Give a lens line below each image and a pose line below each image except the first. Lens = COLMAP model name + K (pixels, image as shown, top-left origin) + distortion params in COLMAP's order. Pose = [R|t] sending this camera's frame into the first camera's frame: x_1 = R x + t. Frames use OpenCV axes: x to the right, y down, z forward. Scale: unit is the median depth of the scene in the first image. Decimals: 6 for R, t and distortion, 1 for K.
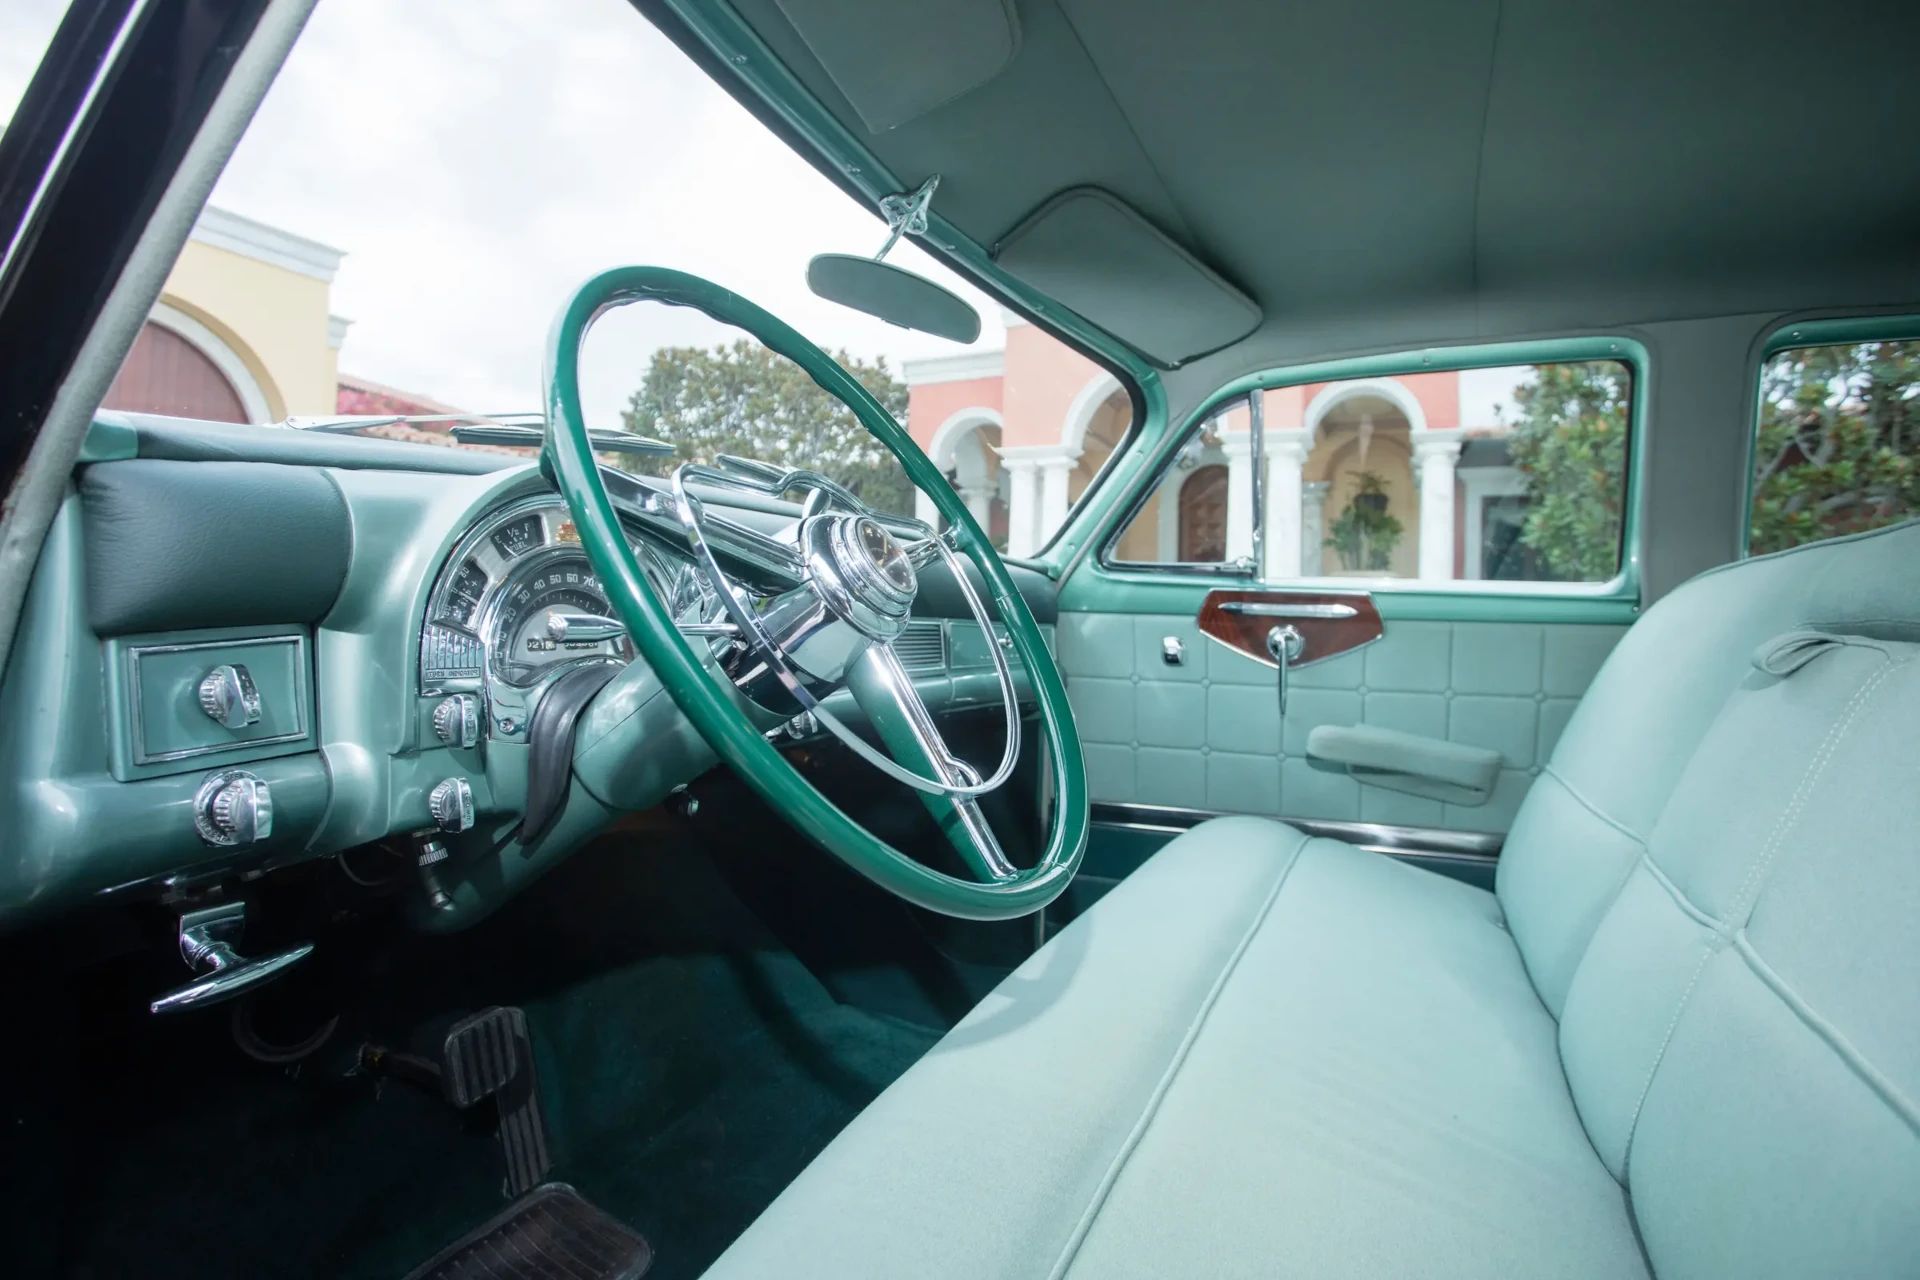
lens RADIAL K [[939.9, 0, 960.0], [0, 939.9, 640.0], [0, 0, 1]] dist [-0.086993, 0.025278]
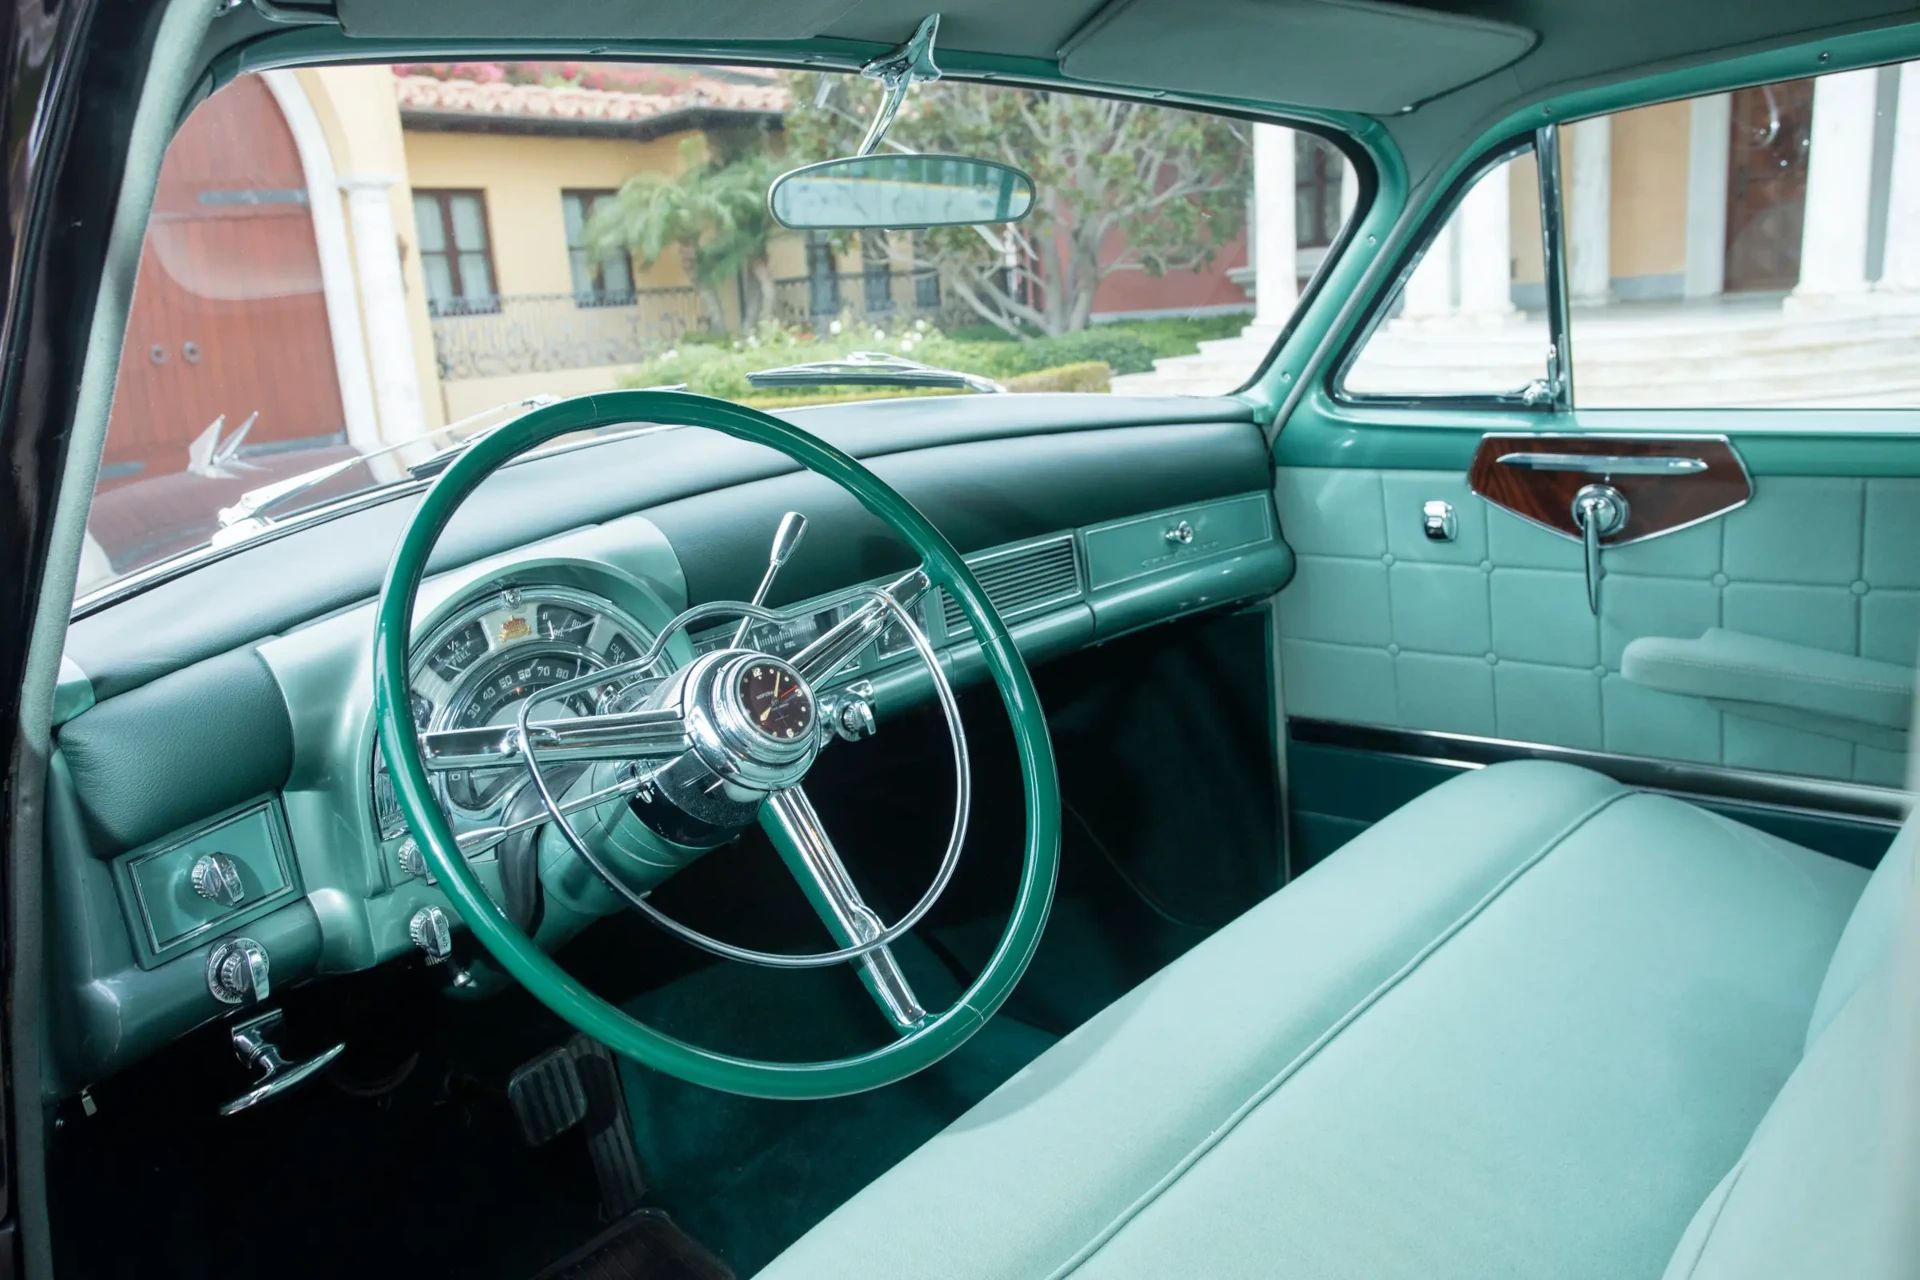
lens RADIAL K [[1431.1, 0, 947.3], [0, 1431.1, 606.2], [0, 0, 1]] dist [-0.046787, 0.005917]
pose [[0.948835, -0.038863, -0.313371, 0.361636], [0.105679, 0.974253, 0.199154, -0.300396], [0.297562, -0.222081, 0.928513, -0.176166]]
